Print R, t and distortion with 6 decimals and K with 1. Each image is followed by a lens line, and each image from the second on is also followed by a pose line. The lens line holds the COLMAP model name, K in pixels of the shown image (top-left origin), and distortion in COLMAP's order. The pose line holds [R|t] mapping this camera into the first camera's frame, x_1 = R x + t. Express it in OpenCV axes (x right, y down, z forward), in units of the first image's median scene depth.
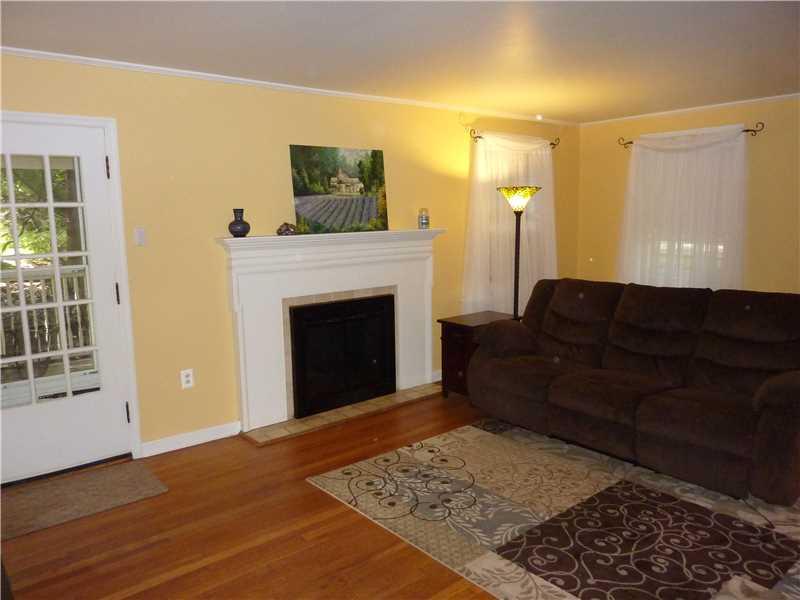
lens RADIAL K [[603.7, 0, 395.4], [0, 603.7, 300.4], [0, 0, 1]] dist [-0.013879, -0.004214]
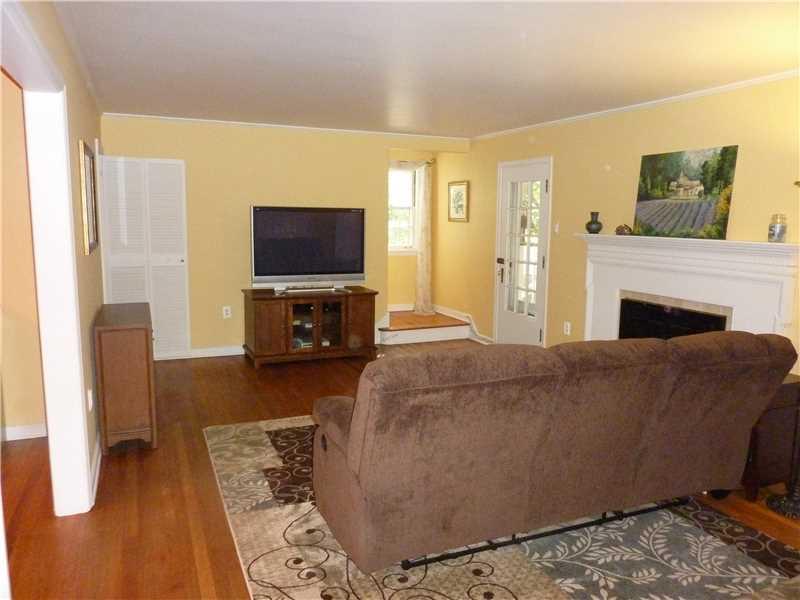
lens RADIAL K [[603.7, 0, 396.1], [0, 603.7, 299.6], [0, 0, 1]] dist [-0.013879, -0.004214]
pose [[-0.302287, 0.147623, -0.941717, 0.993372], [-0.142717, 0.969790, 0.197835, -0.144489], [0.942472, 0.194202, -0.272087, 0.866177]]
